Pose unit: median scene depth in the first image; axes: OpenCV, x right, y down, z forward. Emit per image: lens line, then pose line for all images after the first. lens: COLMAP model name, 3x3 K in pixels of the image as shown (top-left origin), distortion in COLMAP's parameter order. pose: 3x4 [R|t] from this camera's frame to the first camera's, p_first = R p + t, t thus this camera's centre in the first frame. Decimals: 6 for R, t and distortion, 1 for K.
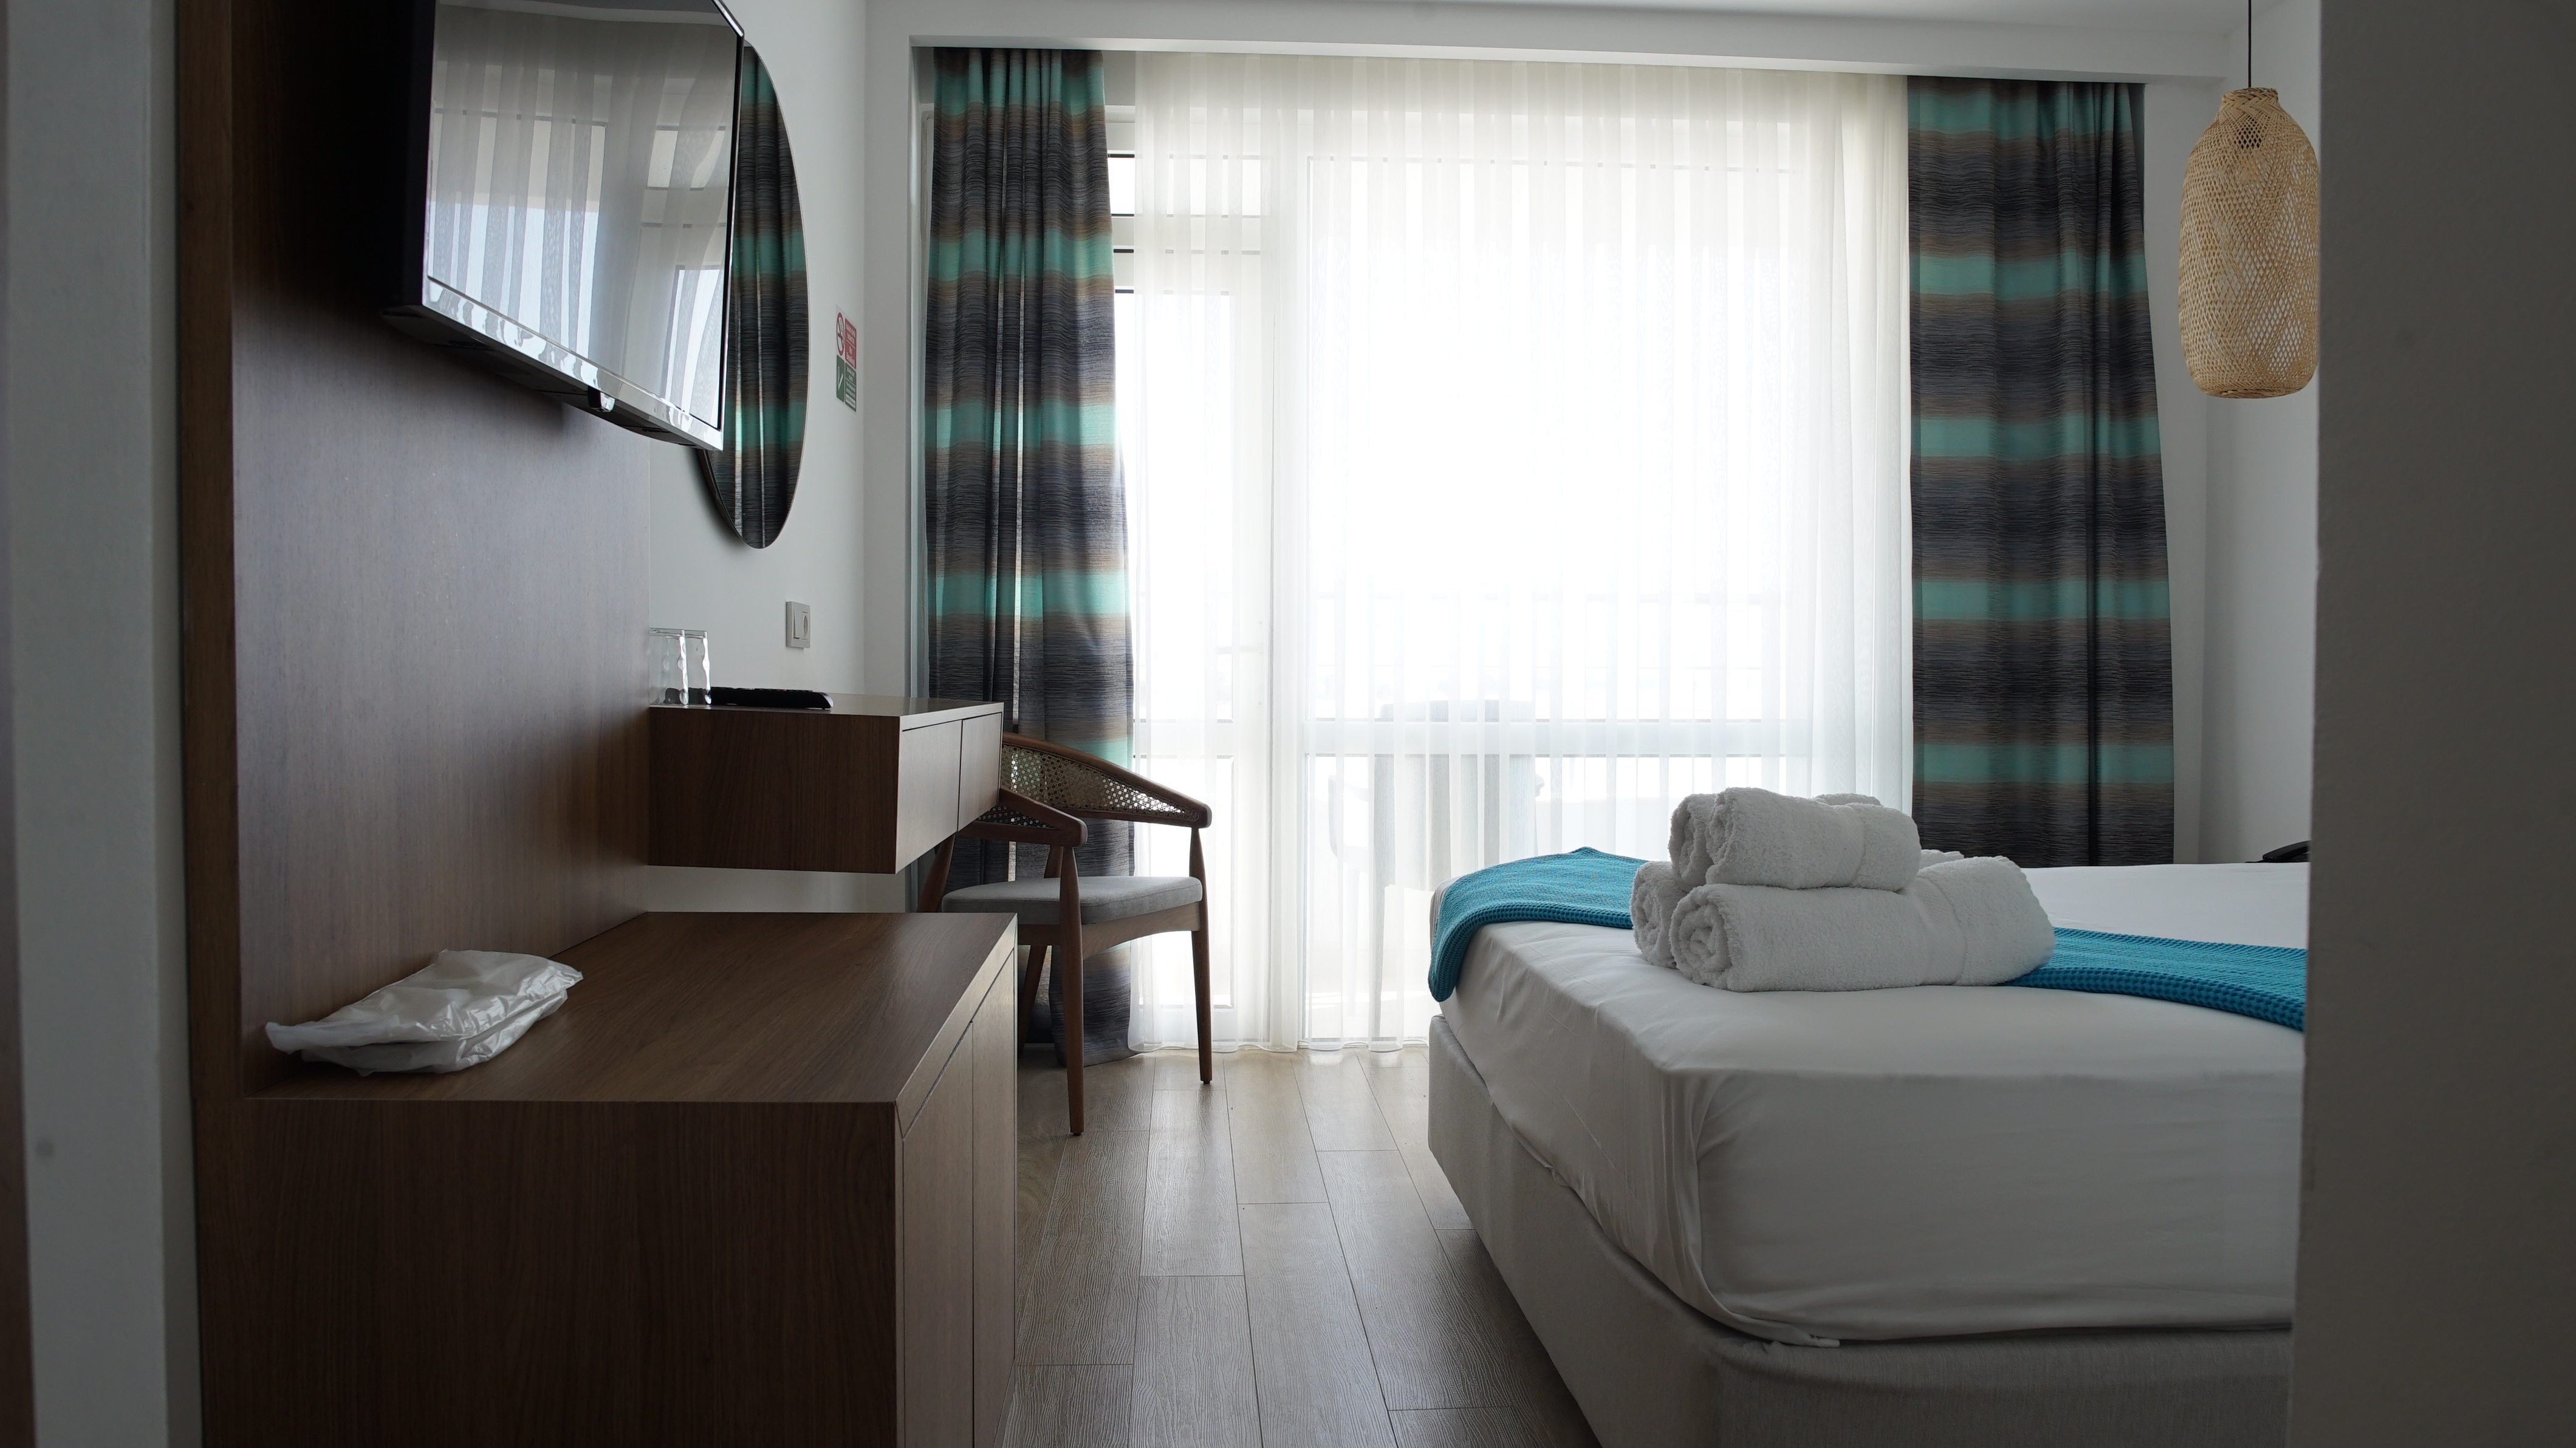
lens RADIAL K [[1835.6, 0, 1295.2], [0, 1835.6, 722.8], [0, 0, 1]] dist [-0.068800, 0.017907]
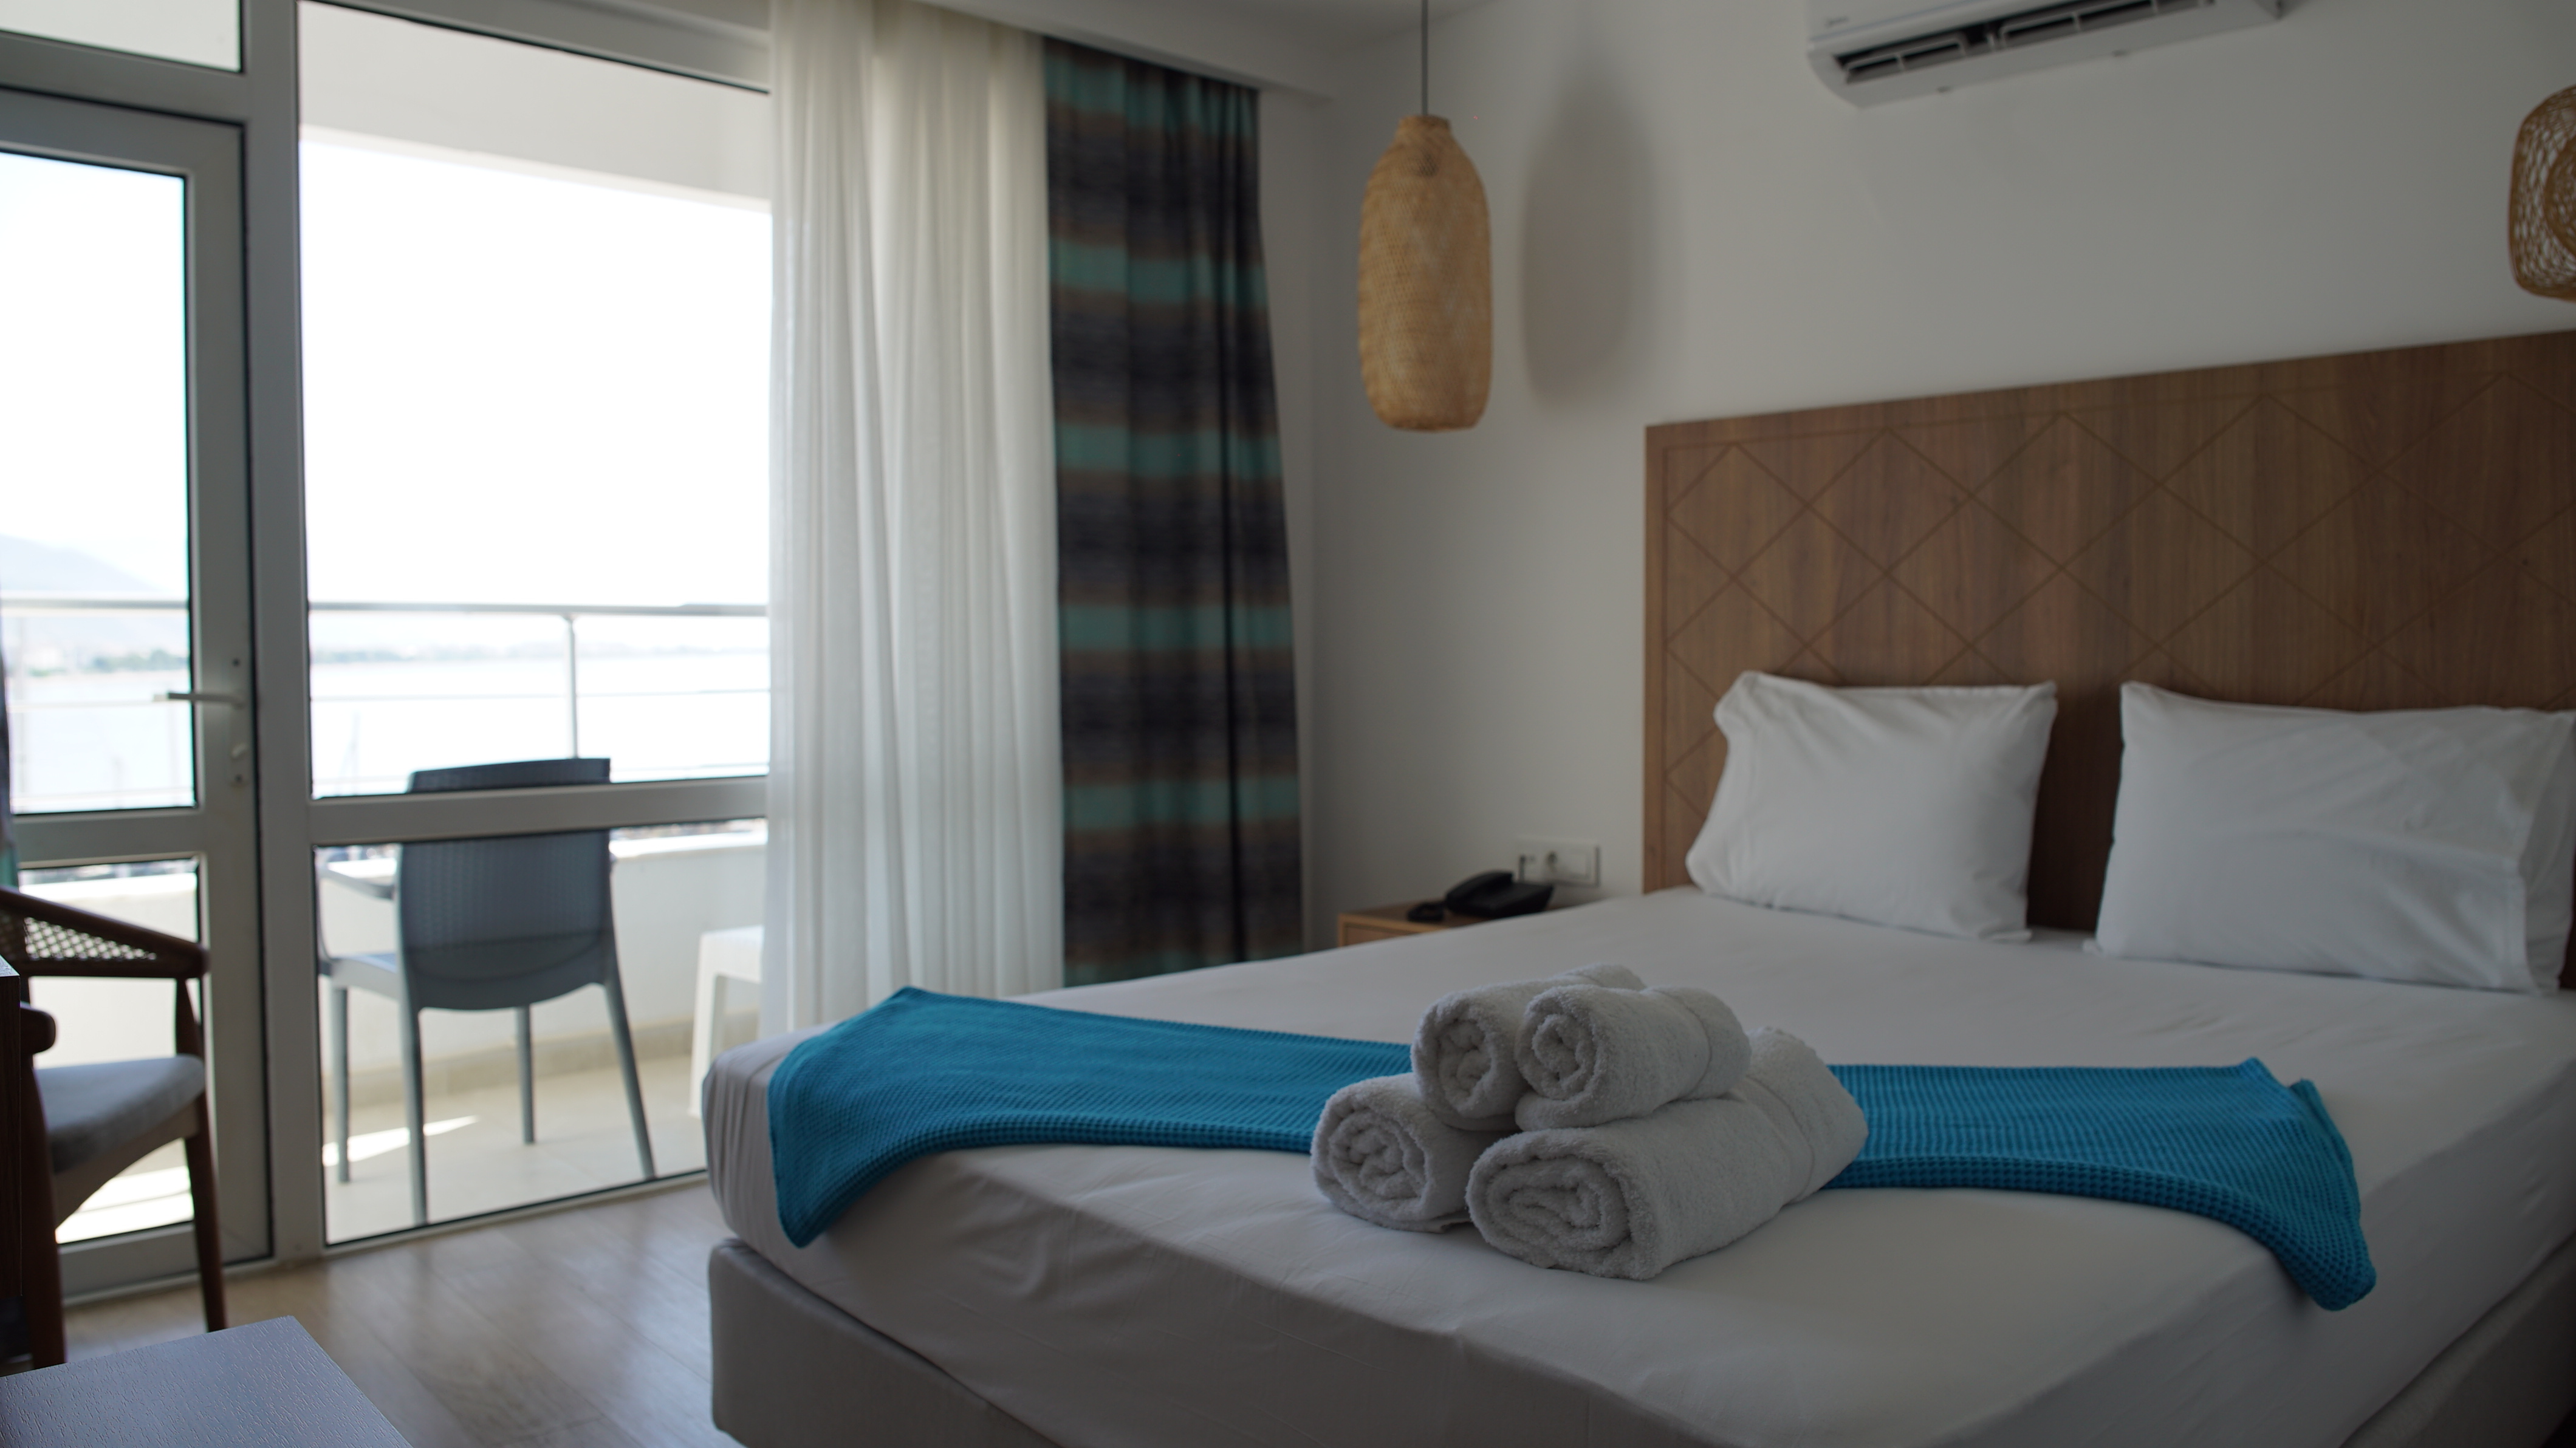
lens RADIAL K [[1835.6, 0, 1285.7], [0, 1835.6, 712.2], [0, 0, 1]] dist [-0.068800, 0.017907]
pose [[0.778619, -0.028750, 0.626837, -0.139344], [0.020027, 0.999580, 0.020970, -0.042744], [-0.627177, -0.003774, 0.778868, 0.230905]]
